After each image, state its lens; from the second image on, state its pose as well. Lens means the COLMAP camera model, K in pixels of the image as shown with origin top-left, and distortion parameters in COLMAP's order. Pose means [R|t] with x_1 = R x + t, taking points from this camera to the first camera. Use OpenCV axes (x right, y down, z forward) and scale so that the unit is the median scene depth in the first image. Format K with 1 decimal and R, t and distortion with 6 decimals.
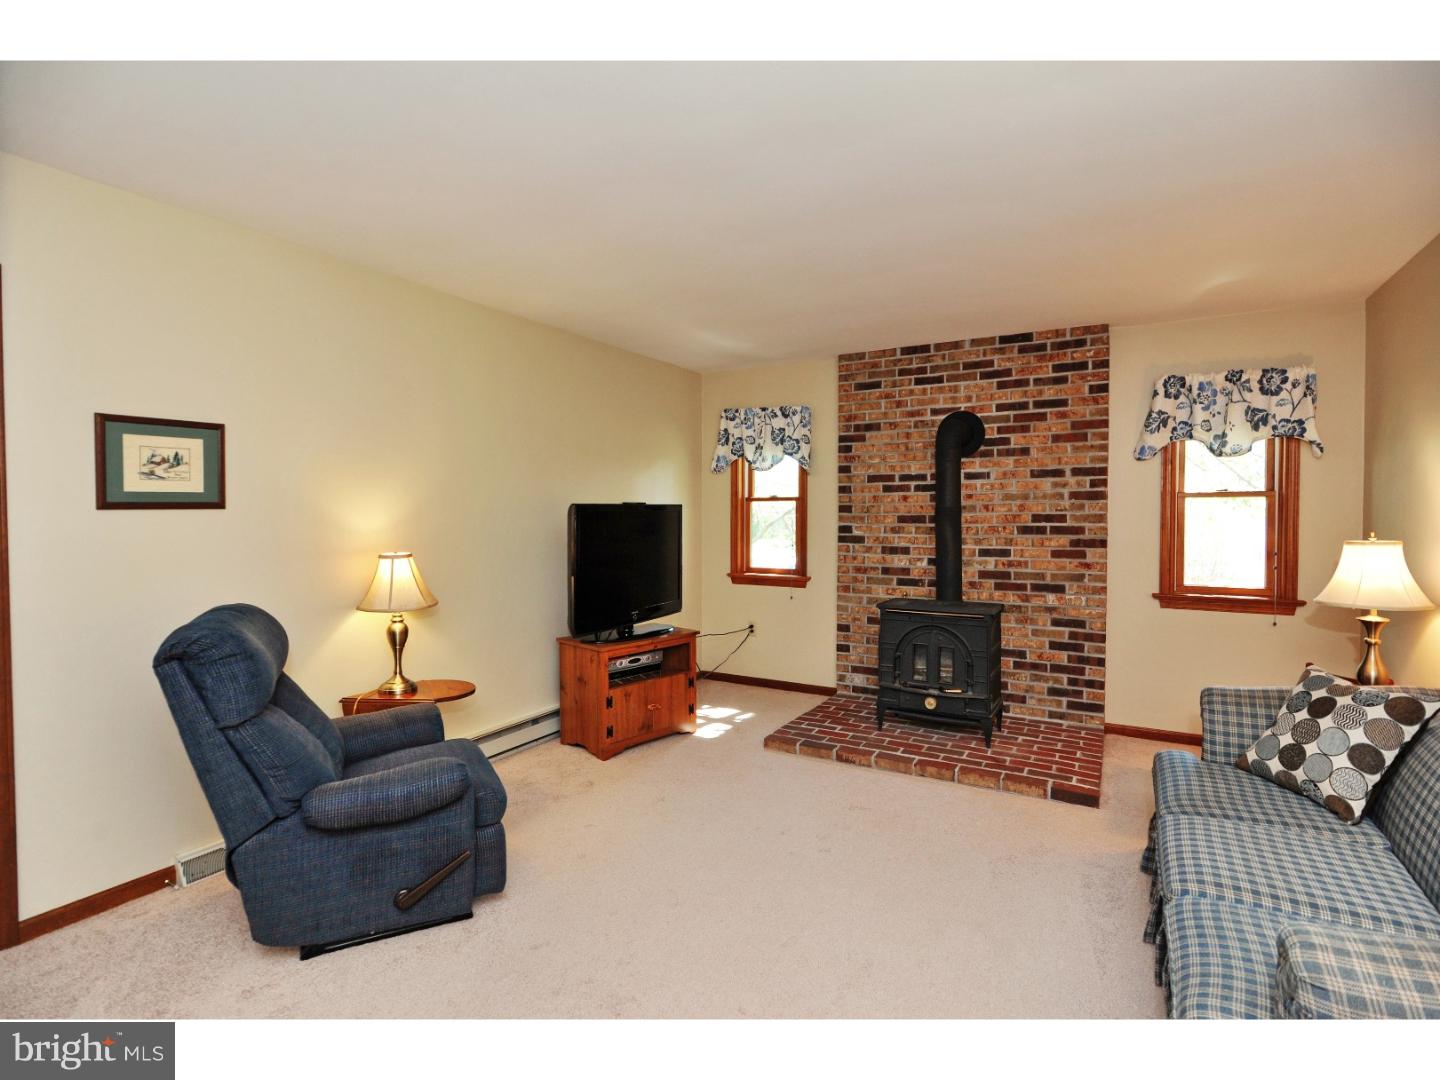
lens RADIAL K [[734.9, 0, 728.5], [0, 734.9, 518.2], [0, 0, 1]] dist [-0.004130, -0.000909]
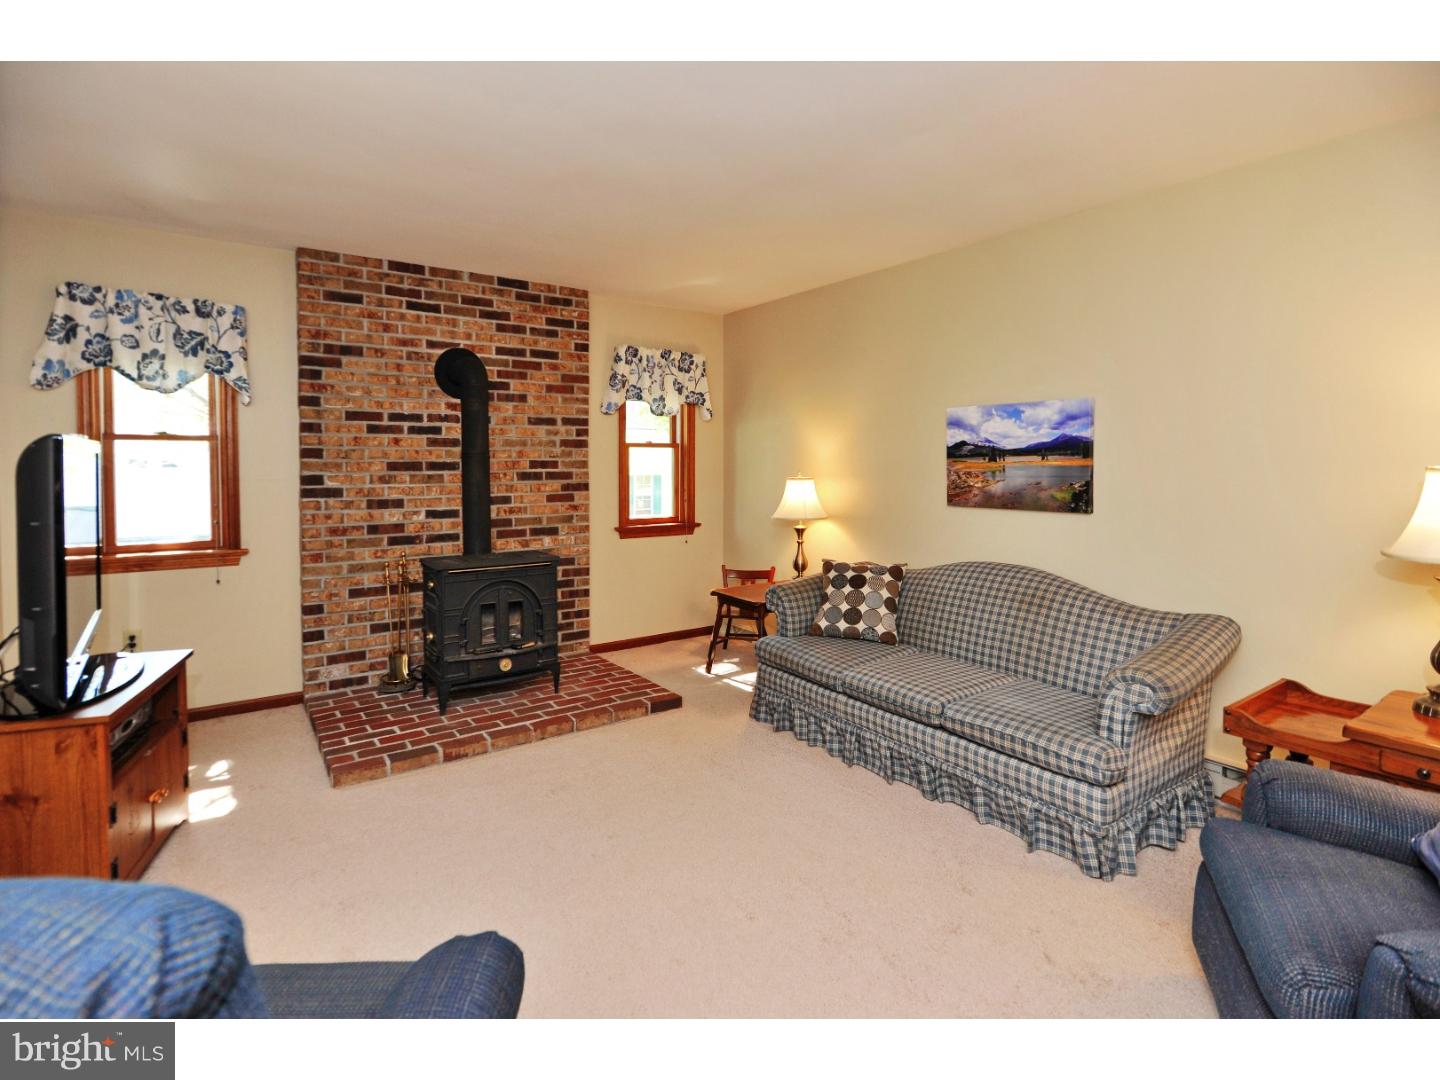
lens RADIAL K [[736.6, 0, 714.8], [0, 736.6, 478.5], [0, 0, 1]] dist [-0.001682, -0.000638]
pose [[0.401702, -0.018735, 0.915579, -0.427273], [0.006628, 0.999824, 0.017550, 0.003387], [-0.915746, -0.000981, 0.401756, 0.359783]]
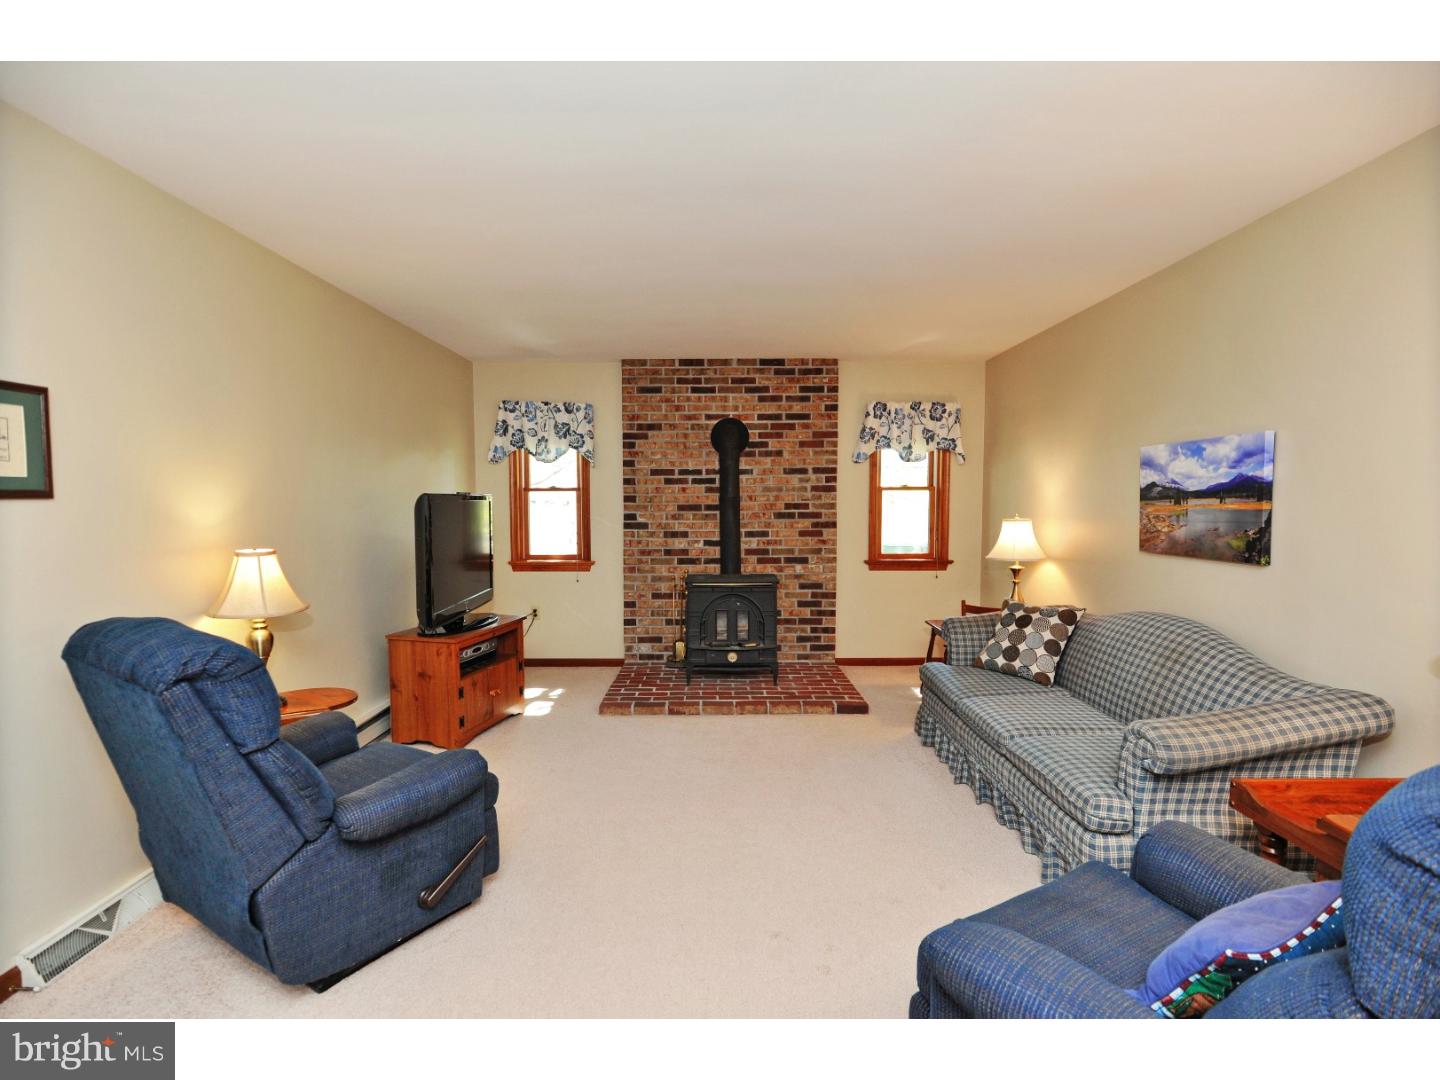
lens RADIAL K [[703.3, 0, 720.0], [0, 703.3, 540.0], [0, 0, 1]] dist [0.003046, -0.000058]
pose [[0.860616, -0.029776, 0.508383, -0.311061], [0.006319, 0.998837, 0.047804, -0.000409], [-0.509215, -0.037928, 0.859803, 0.004723]]
